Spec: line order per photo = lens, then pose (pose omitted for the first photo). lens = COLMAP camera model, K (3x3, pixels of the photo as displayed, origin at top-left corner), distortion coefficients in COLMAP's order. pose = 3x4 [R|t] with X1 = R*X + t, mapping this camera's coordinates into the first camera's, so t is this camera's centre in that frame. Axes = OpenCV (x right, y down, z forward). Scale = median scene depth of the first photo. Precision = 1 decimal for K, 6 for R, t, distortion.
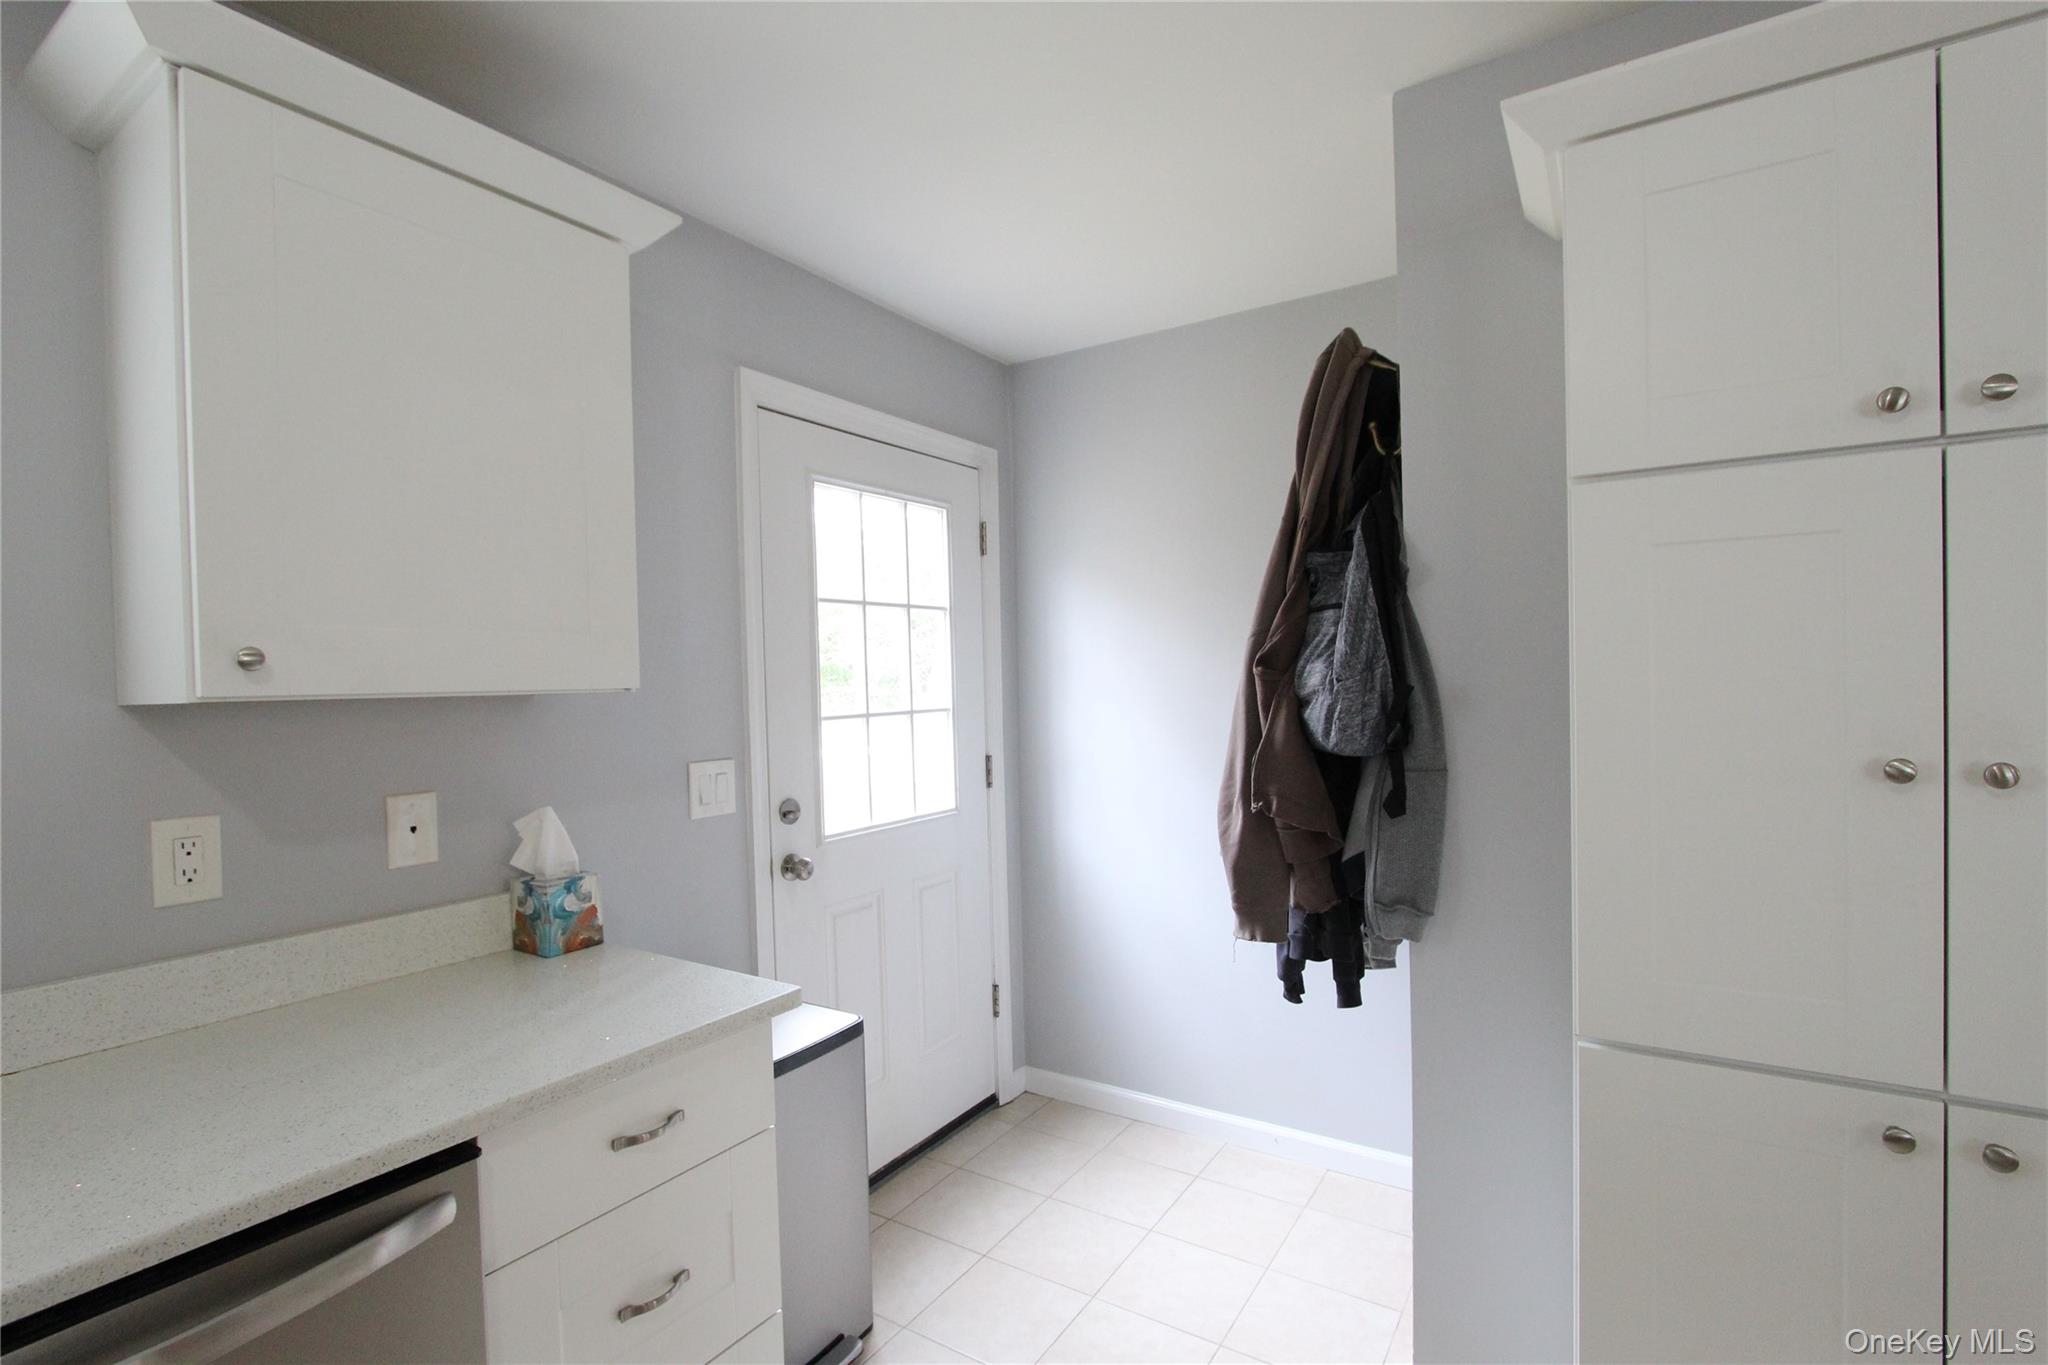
lens RADIAL K [[946.6, 0, 1015.2], [0, 946.6, 693.9], [0, 0, 1]] dist [-0.002859, -0.000428]
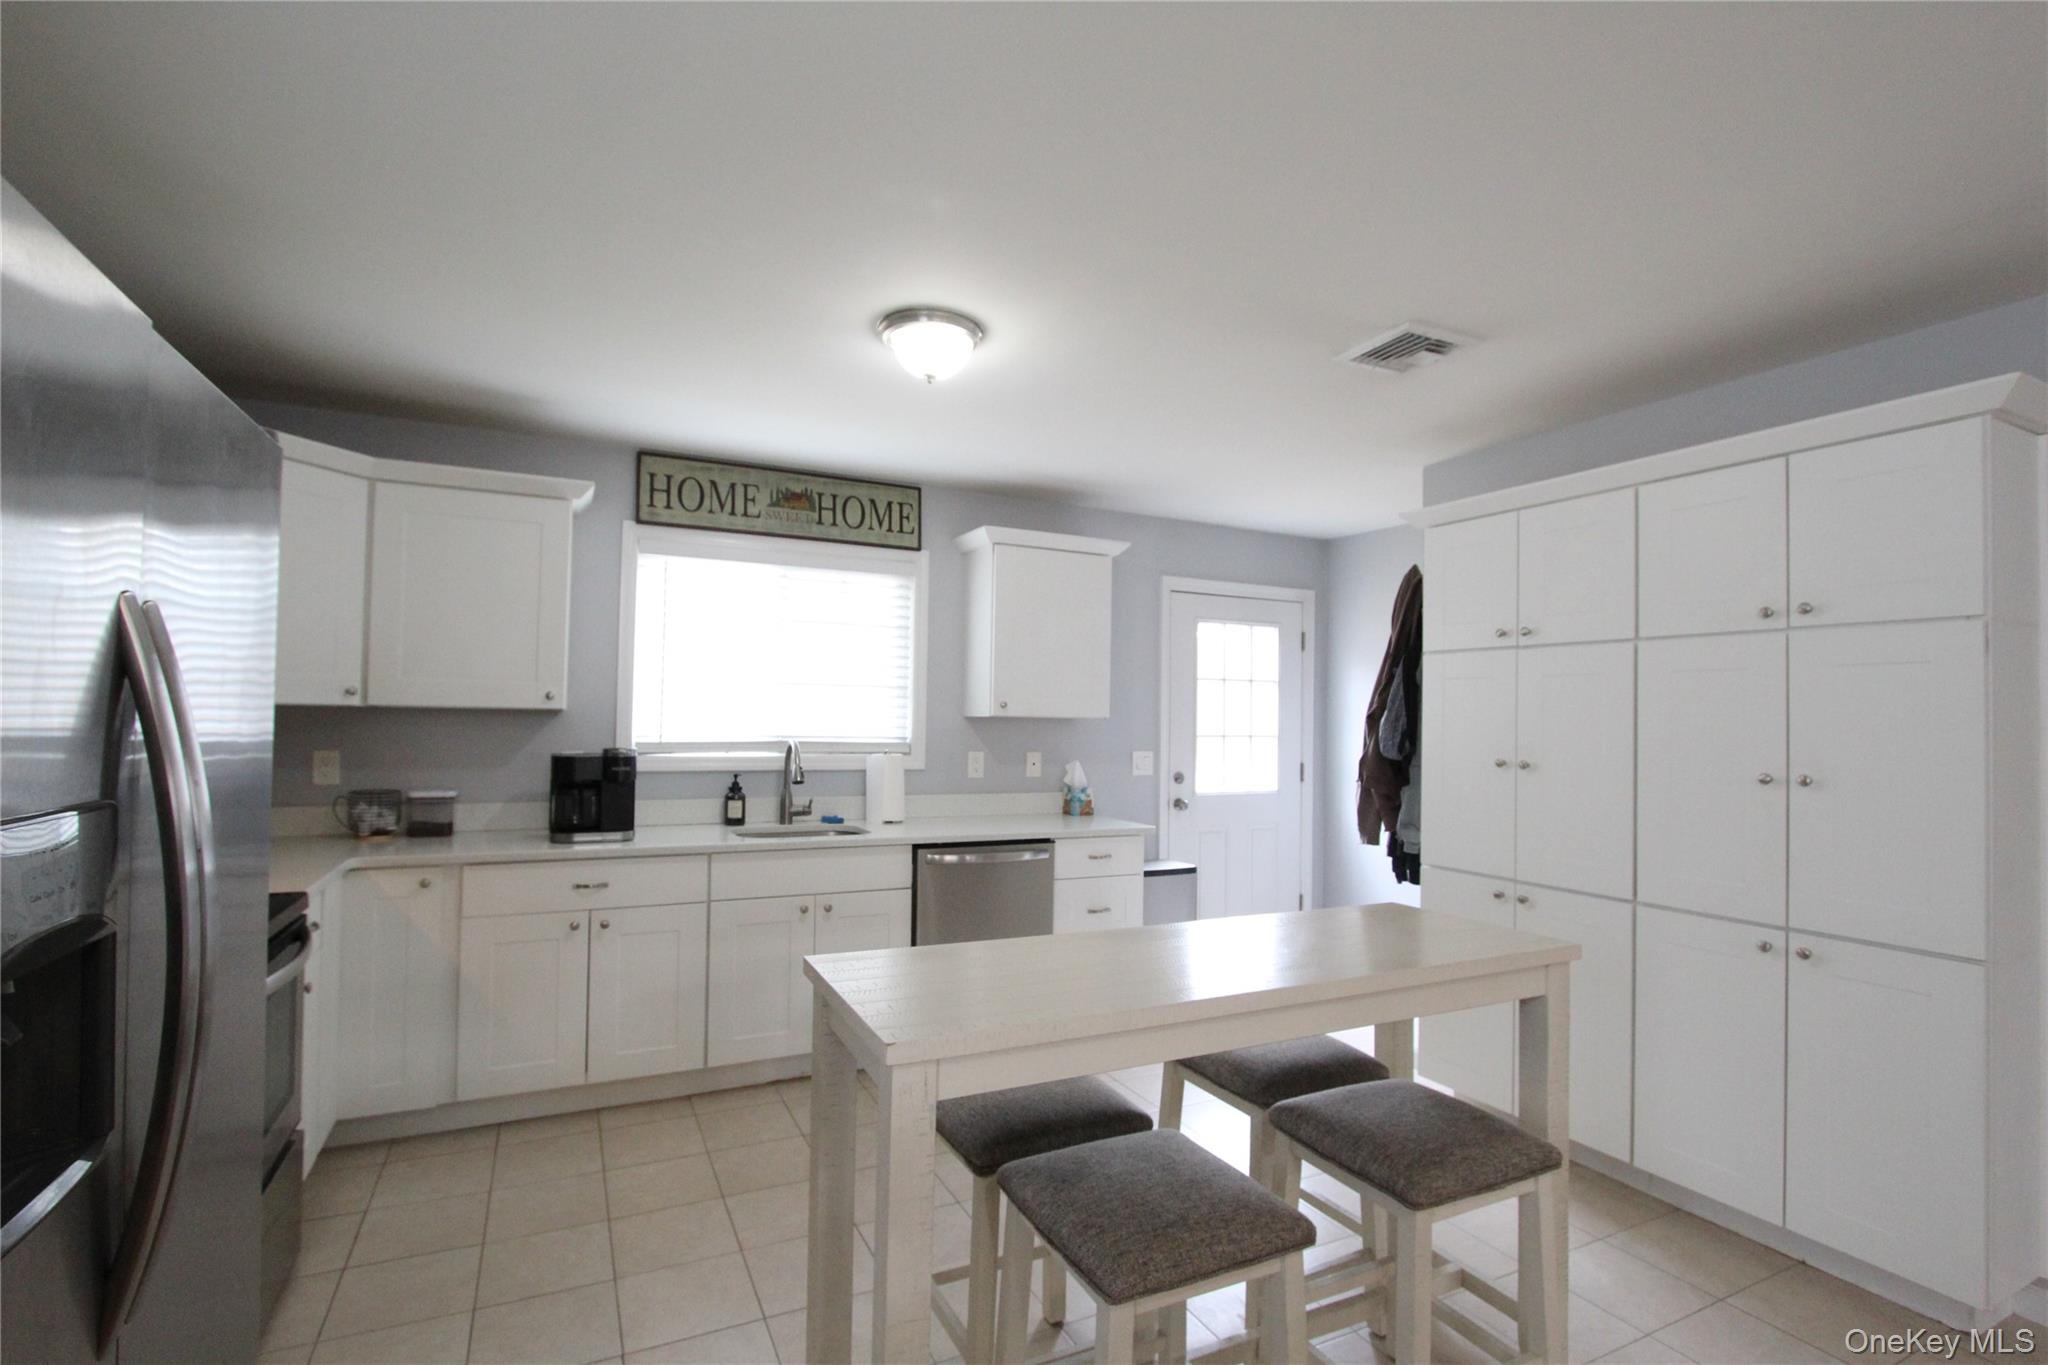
lens RADIAL K [[946.6, 0, 1021.9], [0, 946.6, 693.0], [0, 0, 1]] dist [-0.002859, -0.000428]
pose [[0.864375, 0.025080, -0.502223, 0.615494], [-0.044622, 0.998641, -0.026928, 0.007051], [0.500865, 0.045686, 0.864319, -1.210381]]
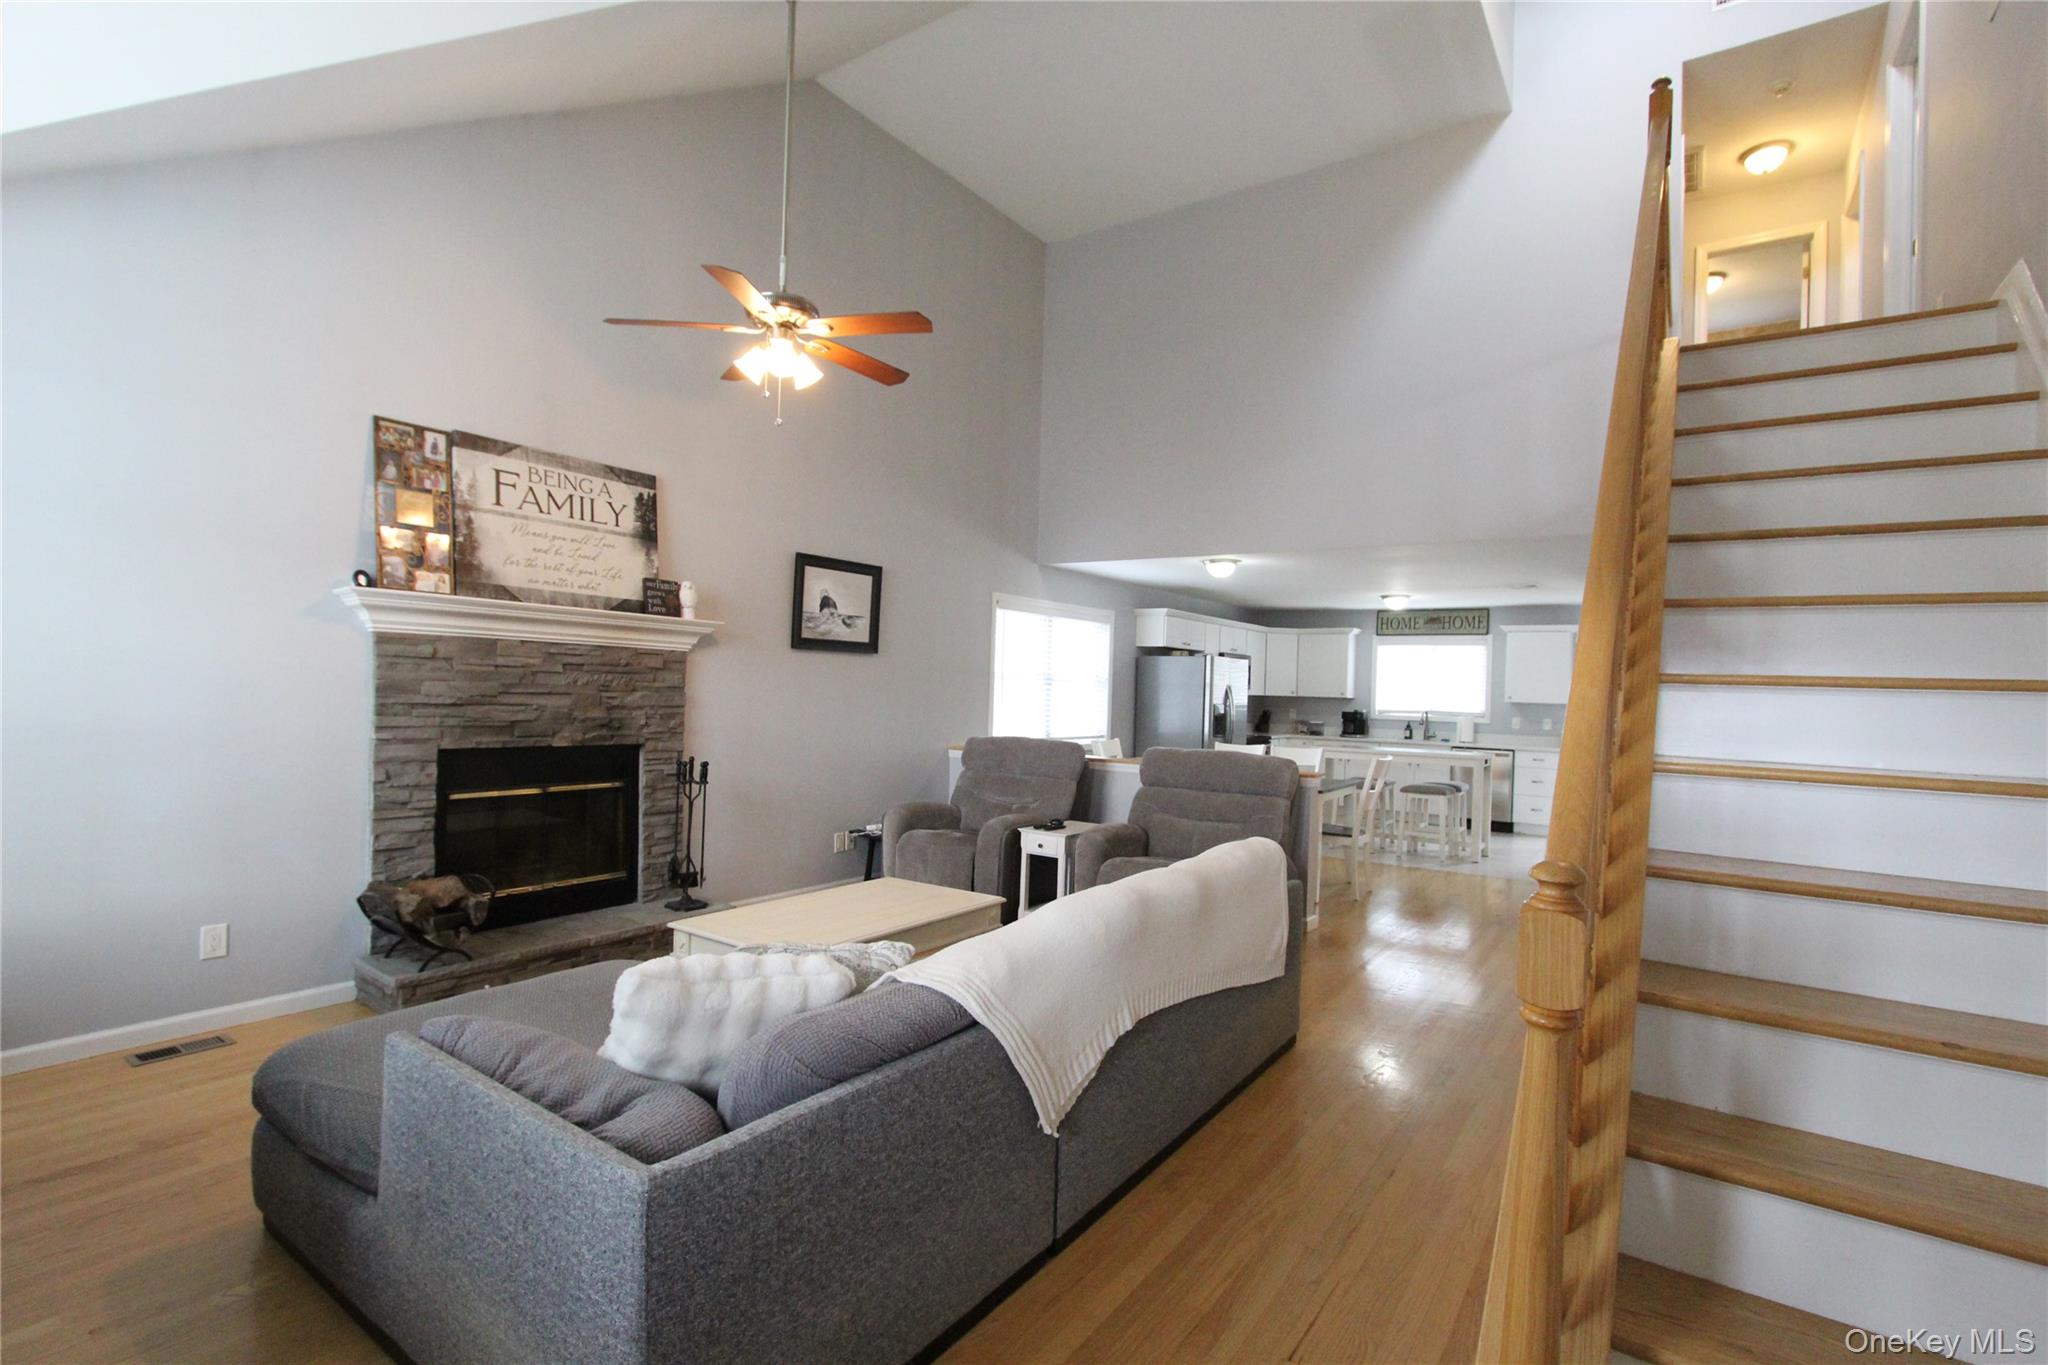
lens RADIAL K [[946.6, 0, 1020.1], [0, 946.6, 686.4], [0, 0, 1]] dist [-0.002859, -0.000428]
pose [[-0.026982, 0.018931, -0.999457, 4.776746], [-0.041137, 0.998953, 0.020032, -0.074831], [0.998789, 0.041655, -0.026175, -1.957320]]
